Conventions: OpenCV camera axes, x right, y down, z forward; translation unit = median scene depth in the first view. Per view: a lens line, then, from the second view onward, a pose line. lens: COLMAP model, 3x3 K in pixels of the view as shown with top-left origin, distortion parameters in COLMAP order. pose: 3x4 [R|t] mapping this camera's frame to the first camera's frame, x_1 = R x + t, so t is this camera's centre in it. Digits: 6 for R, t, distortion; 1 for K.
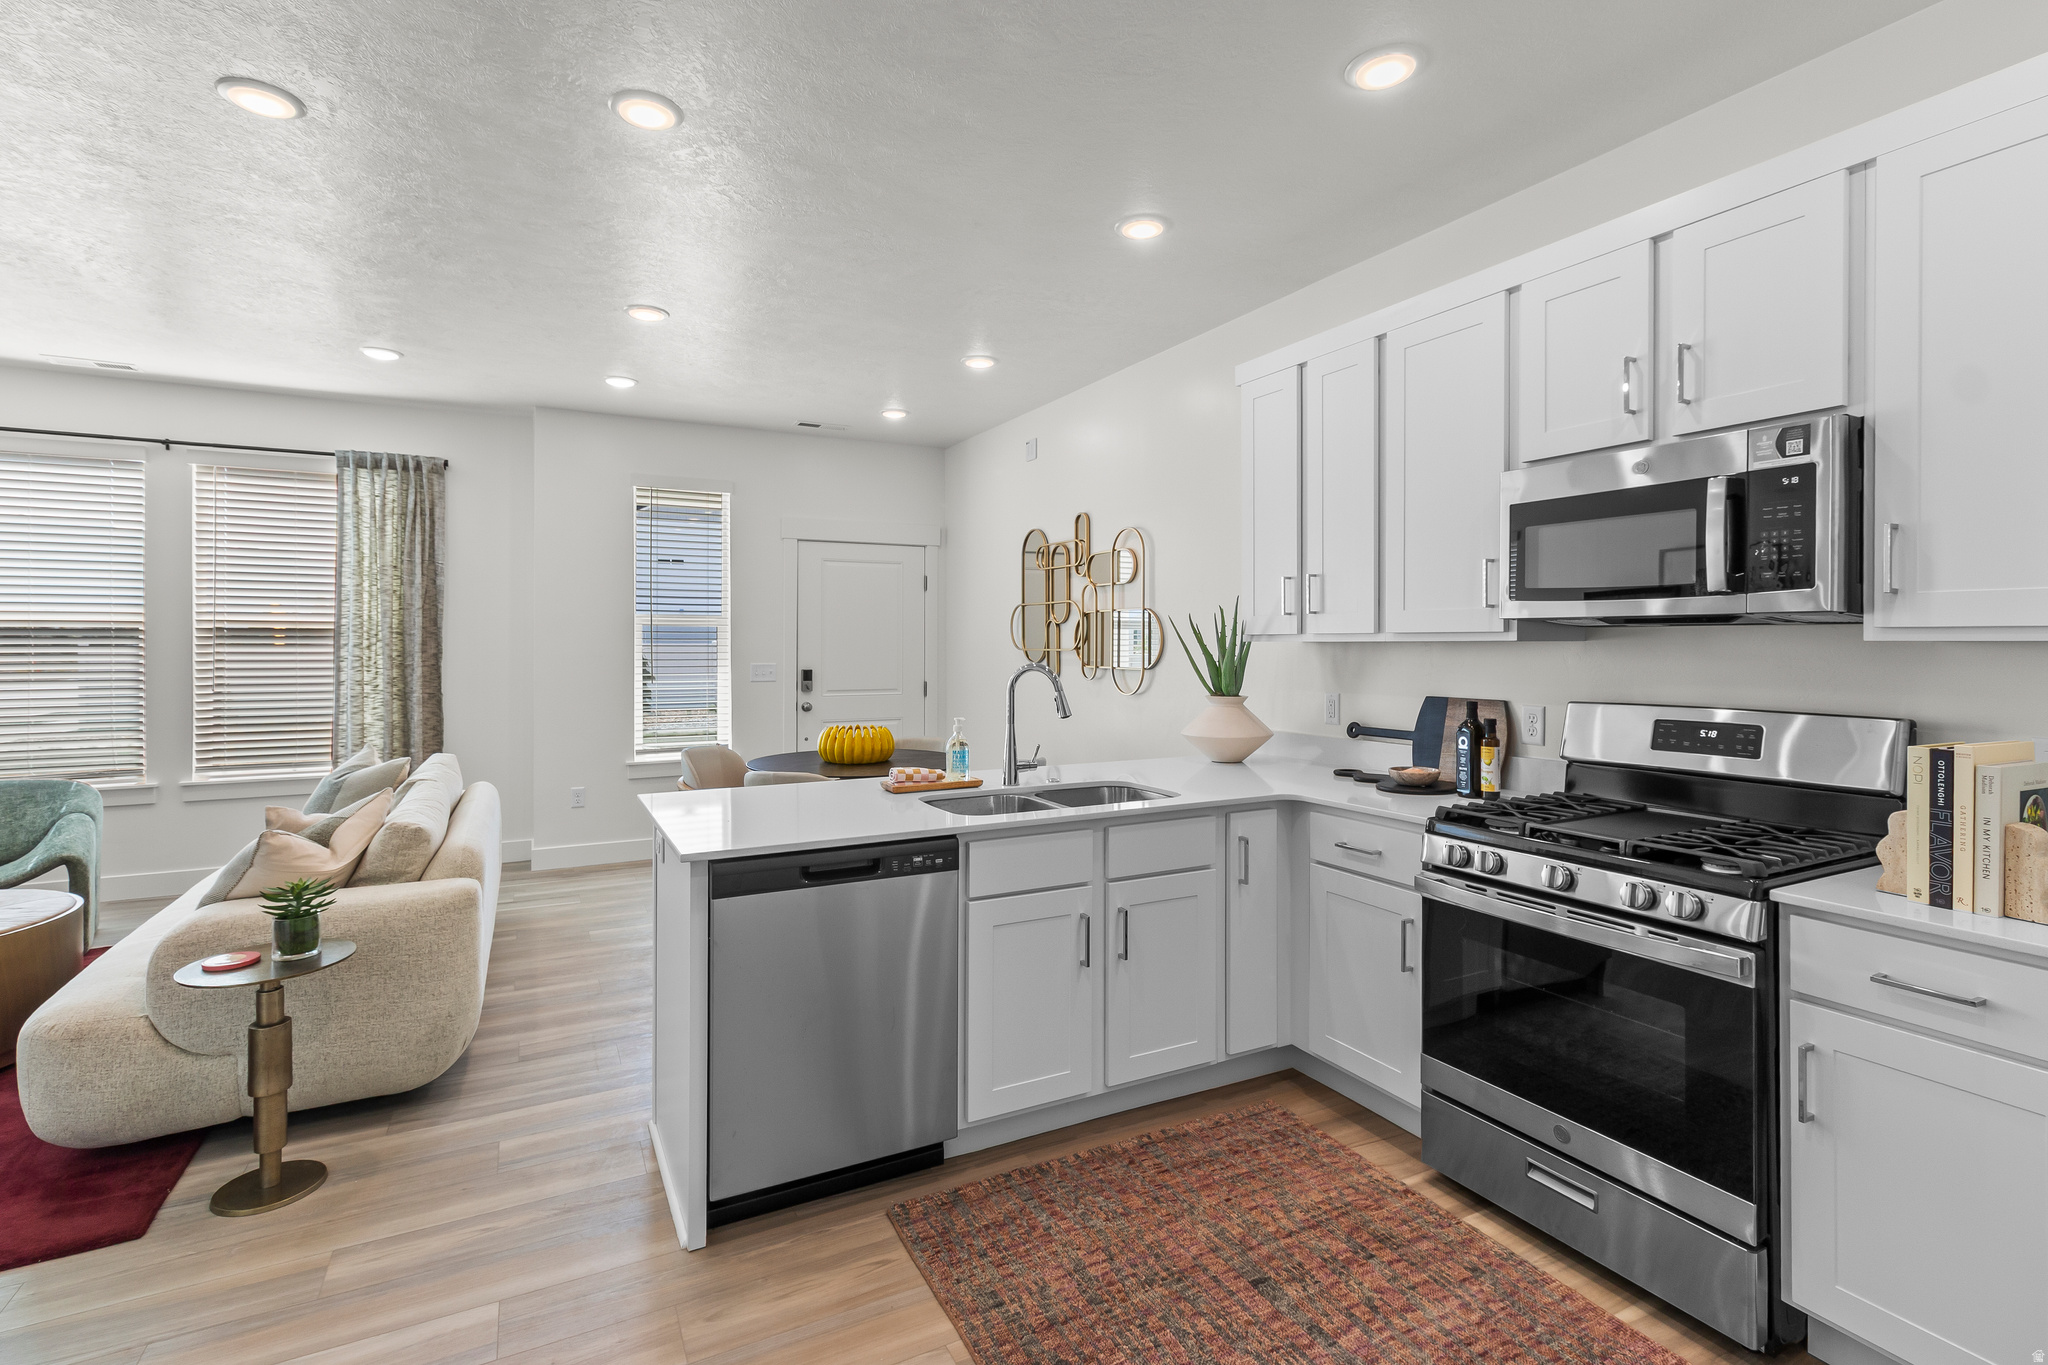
lens RADIAL K [[955.2, 0, 1028.5], [0, 955.2, 650.0], [0, 0, 1]] dist [0.011738, 0.000758]
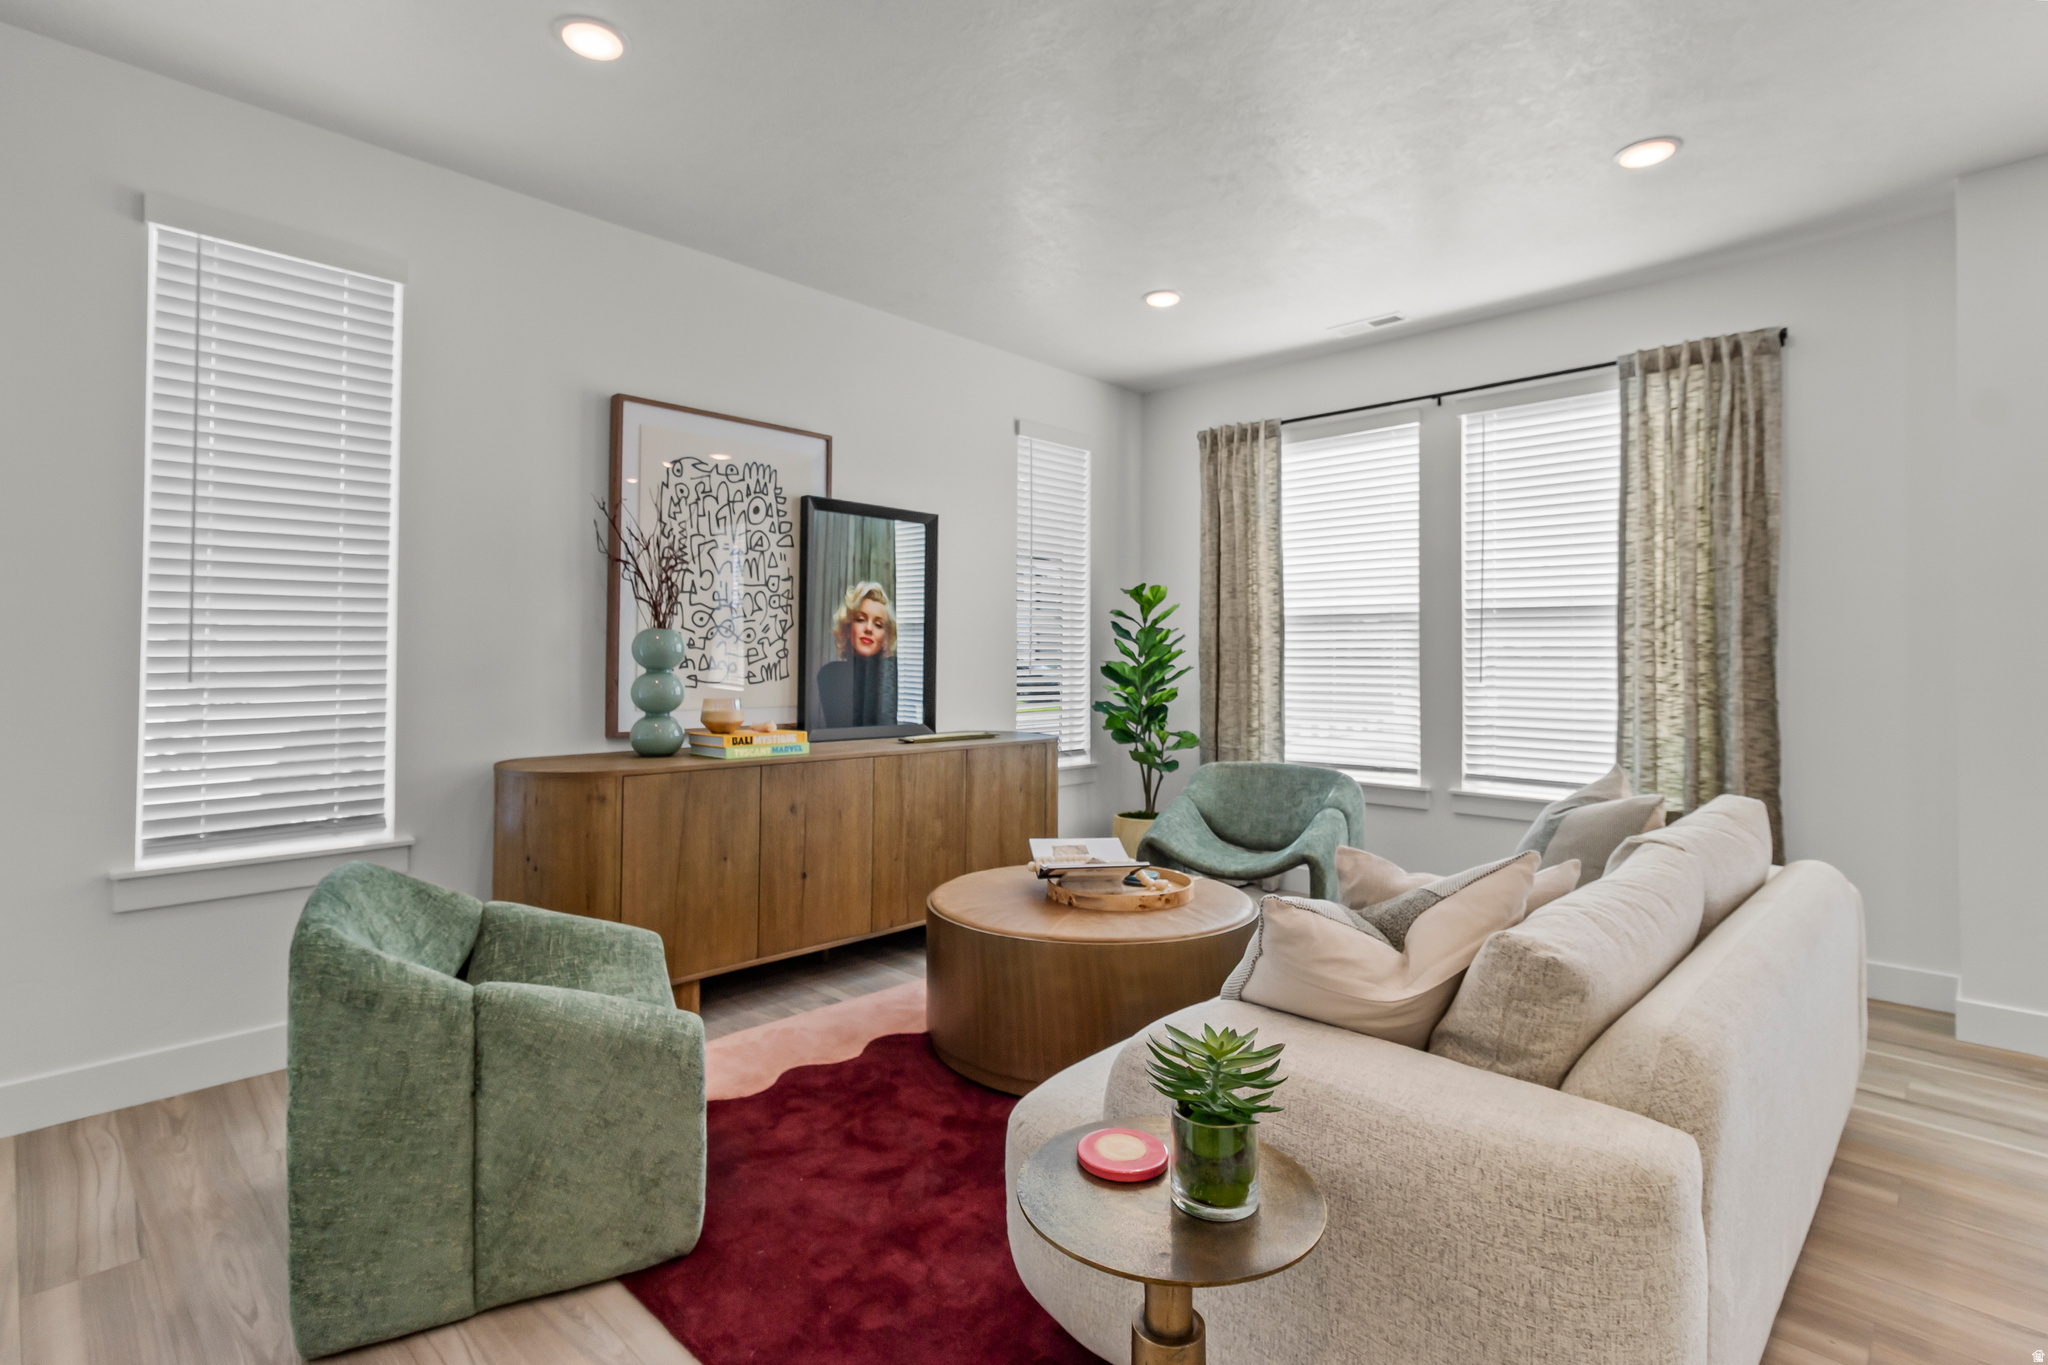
lens RADIAL K [[955.2, 0, 1050.3], [0, 955.2, 643.5], [0, 0, 1]] dist [0.011738, 0.000758]
pose [[0.306733, -0.018907, -0.951608, -0.162689], [-0.013898, 0.999607, -0.024340, 0.031048], [0.951694, 0.020691, 0.306350, 0.365520]]
